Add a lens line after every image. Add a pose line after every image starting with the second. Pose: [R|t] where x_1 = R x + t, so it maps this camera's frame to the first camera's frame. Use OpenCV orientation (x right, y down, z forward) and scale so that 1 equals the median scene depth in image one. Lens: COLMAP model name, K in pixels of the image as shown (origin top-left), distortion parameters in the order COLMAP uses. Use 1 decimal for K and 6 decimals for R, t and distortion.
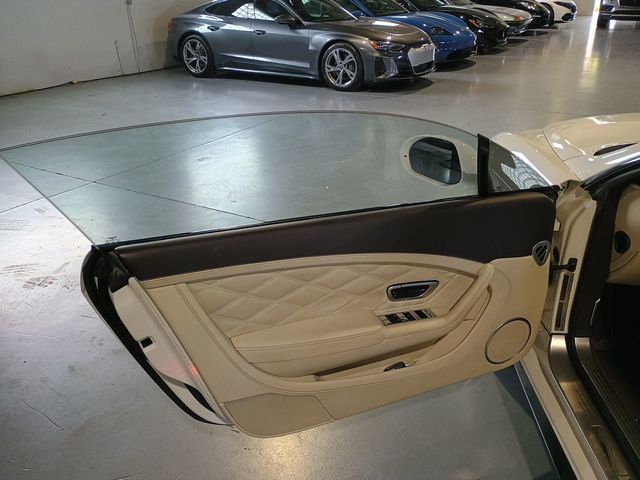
lens RADIAL K [[543.7, 0, 322.9], [0, 543.7, 247.0], [0, 0, 1]] dist [0.082013, -0.110724]
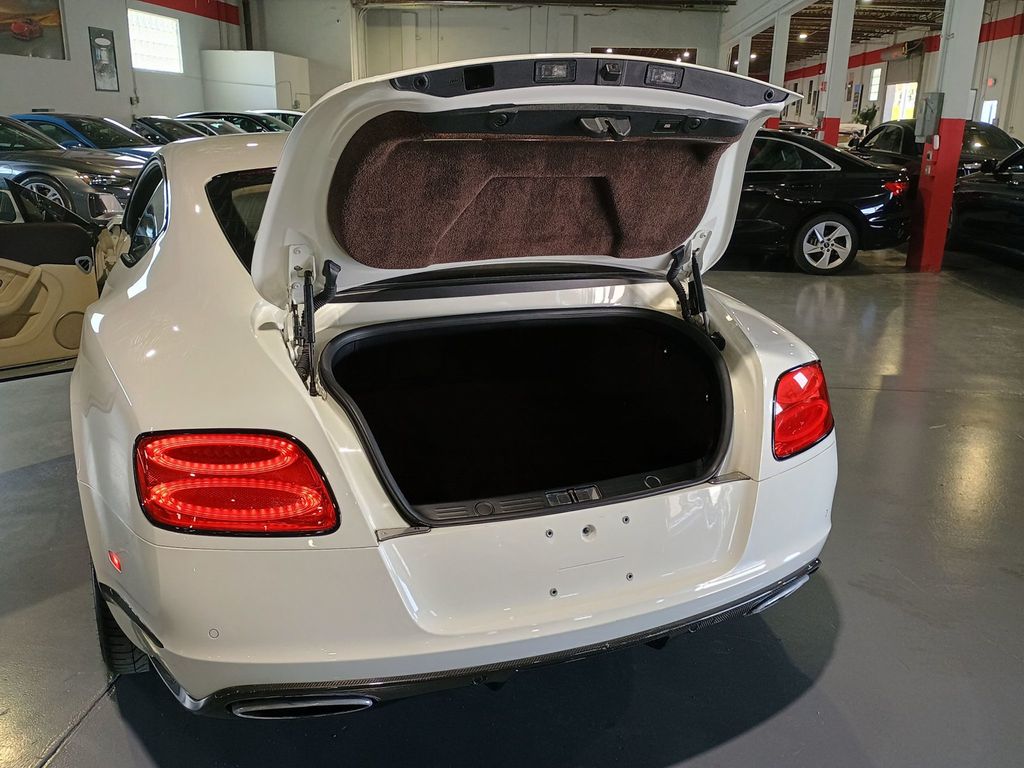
lens RADIAL K [[891.8, 0, 523.7], [0, 891.8, 385.8], [0, 0, 1]] dist [0.076316, -0.123229]
pose [[0.901938, -0.091623, 0.422035, 0.073006], [0.157766, 0.979597, -0.124495, 0.146489], [-0.402018, 0.178869, 0.897991, -0.285932]]
